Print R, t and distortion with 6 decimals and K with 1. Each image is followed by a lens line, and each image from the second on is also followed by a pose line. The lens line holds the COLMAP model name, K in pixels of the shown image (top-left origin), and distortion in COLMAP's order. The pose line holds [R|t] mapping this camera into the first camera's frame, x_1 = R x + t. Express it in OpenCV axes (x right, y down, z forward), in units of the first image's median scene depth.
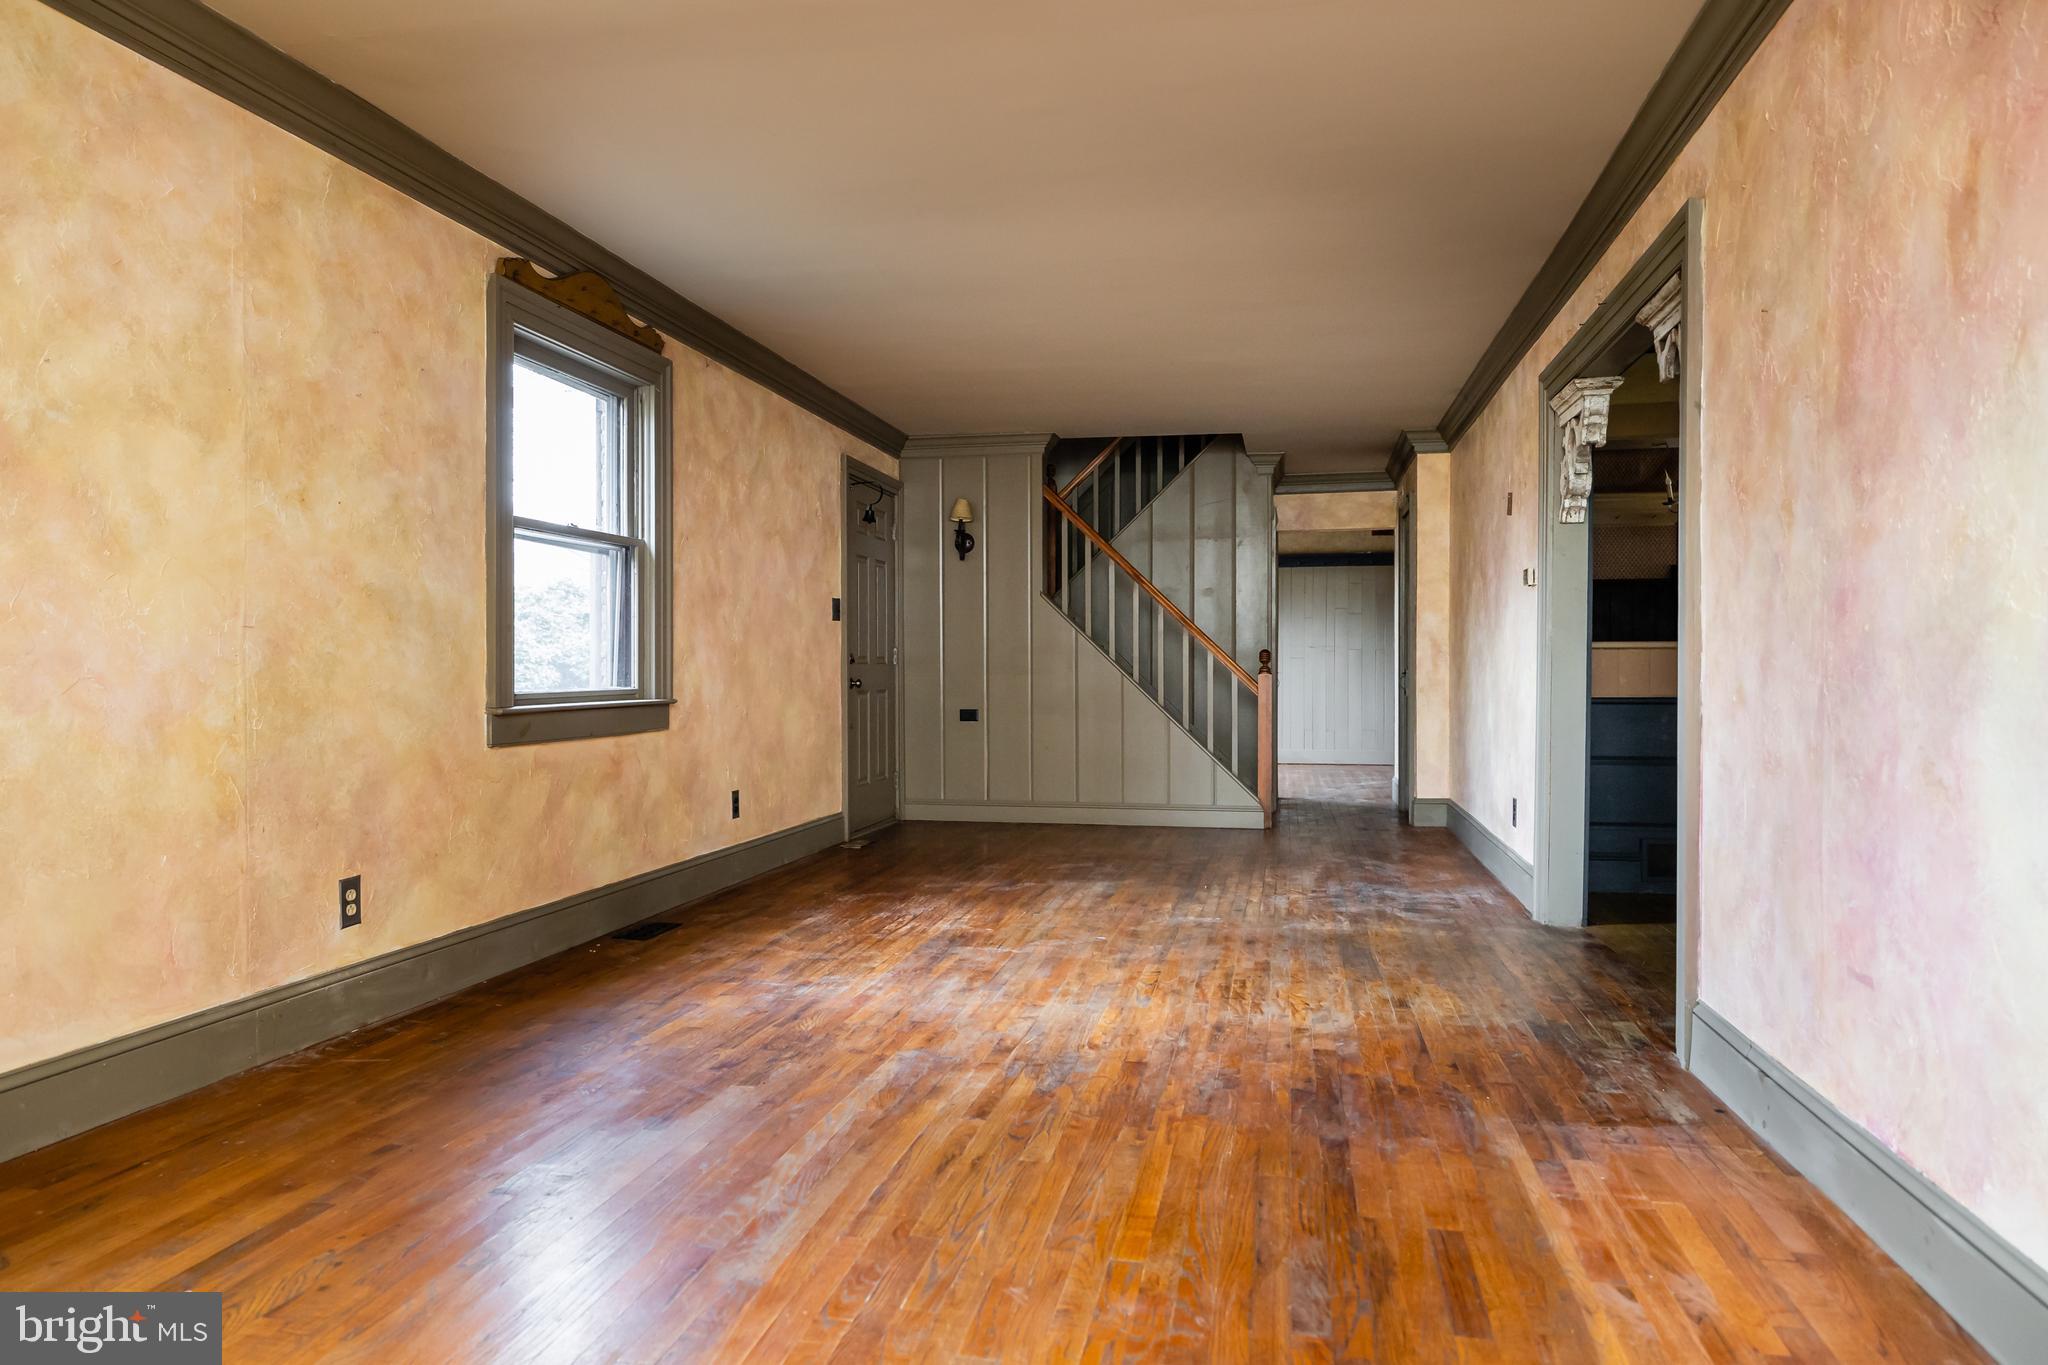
lens RADIAL K [[1277.5, 0, 1023.7], [0, 1277.5, 679.4], [0, 0, 1]] dist [0.003922, 0.002691]
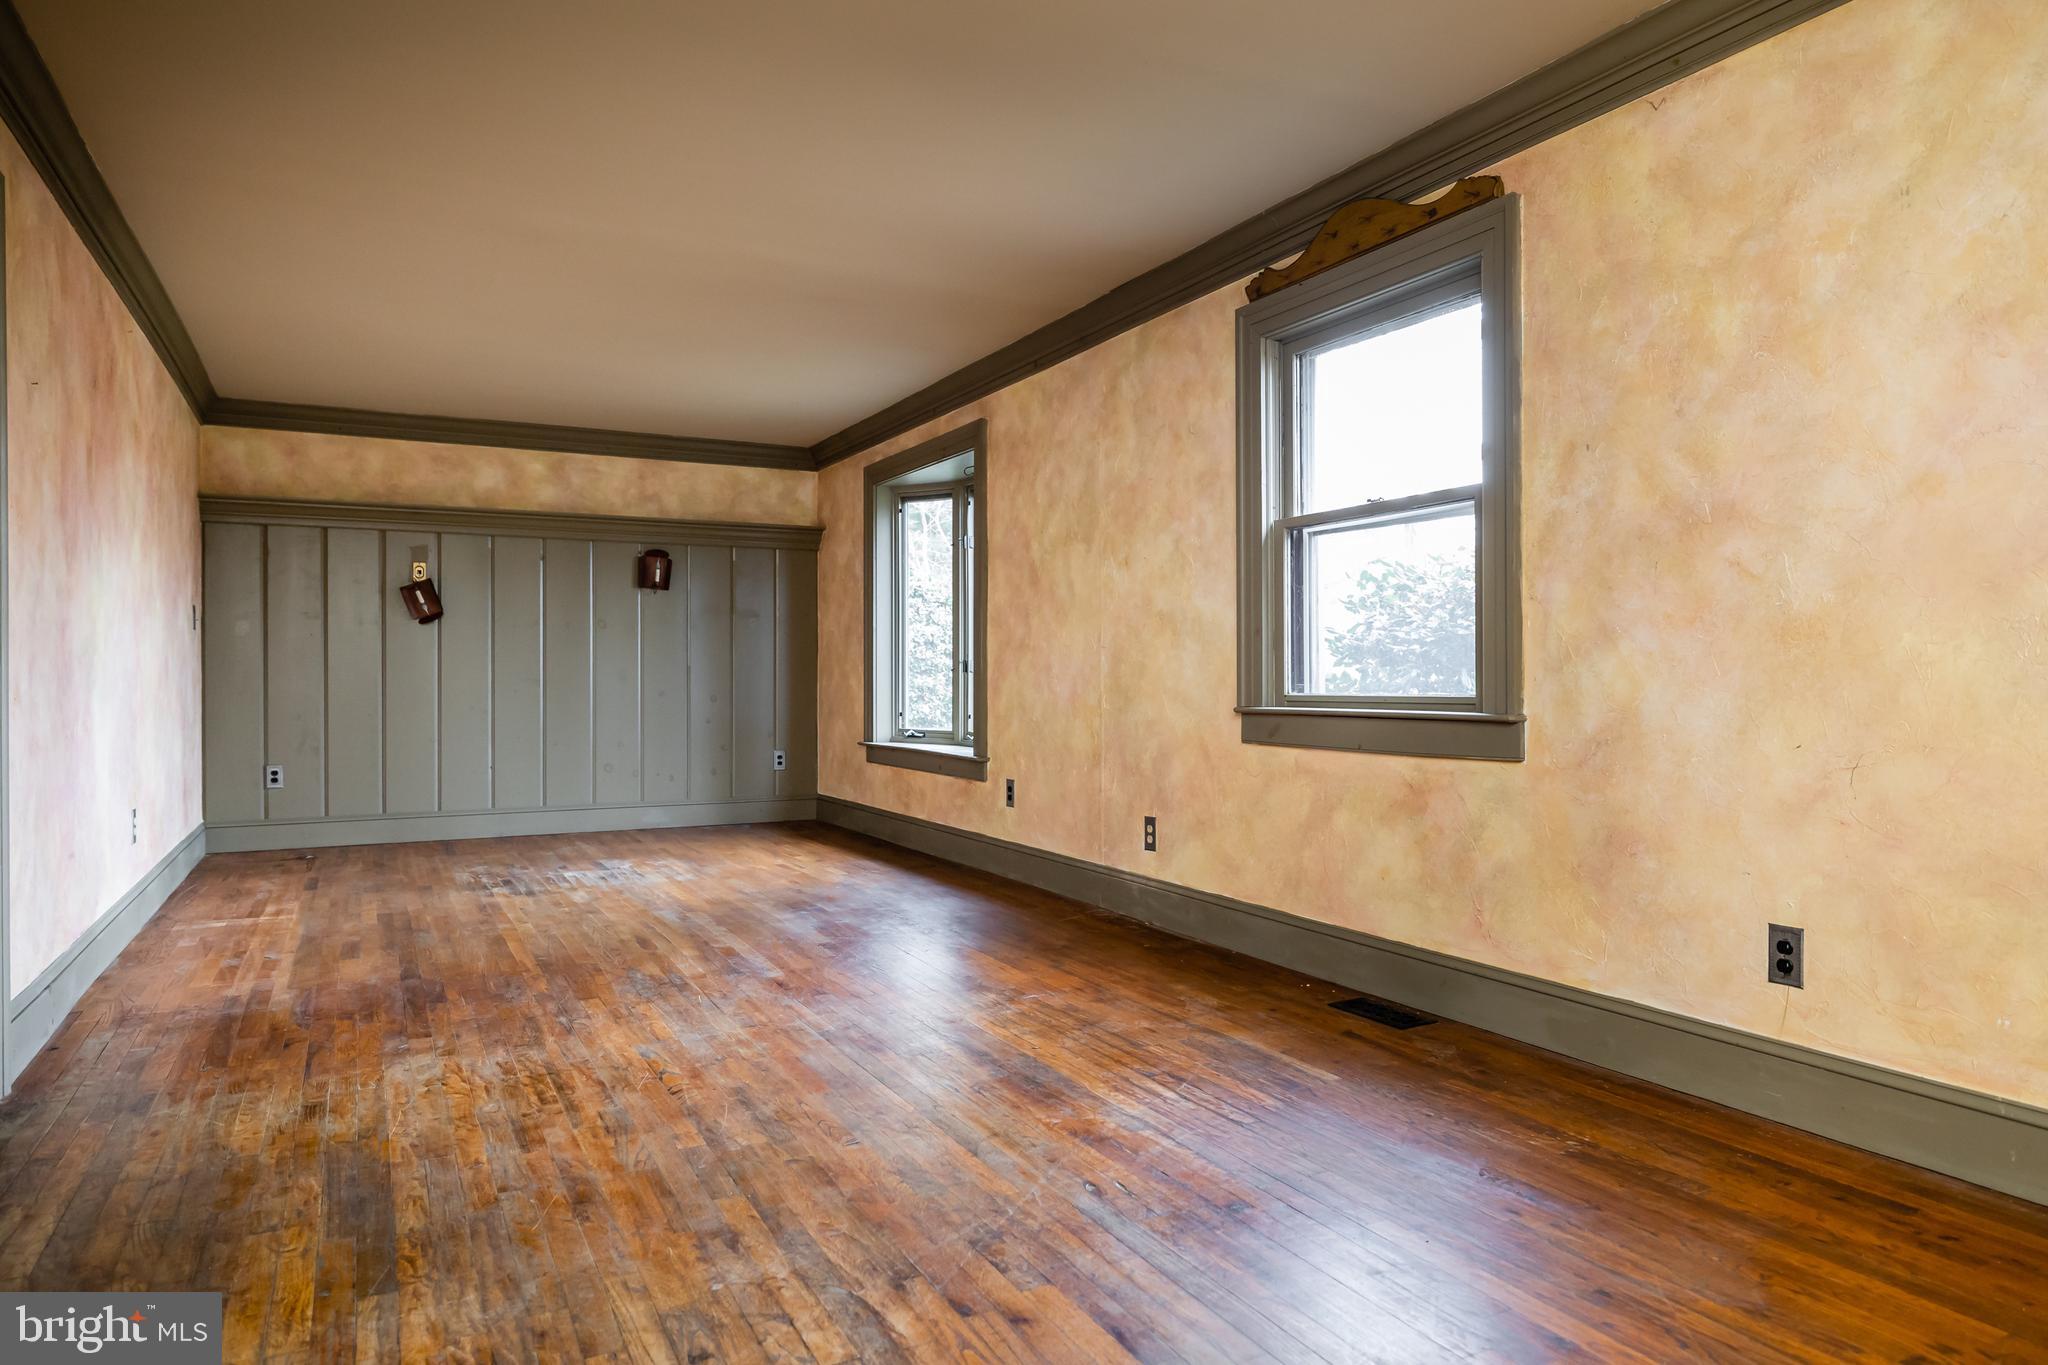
lens RADIAL K [[1277.5, 0, 1023.5], [0, 1277.5, 679.3], [0, 0, 1]] dist [0.003922, 0.002691]
pose [[-0.778065, 0.001797, -0.628181, 0.459787], [-0.004041, 0.999961, 0.007865, -0.009460], [0.628170, 0.008658, -0.778028, 1.920440]]
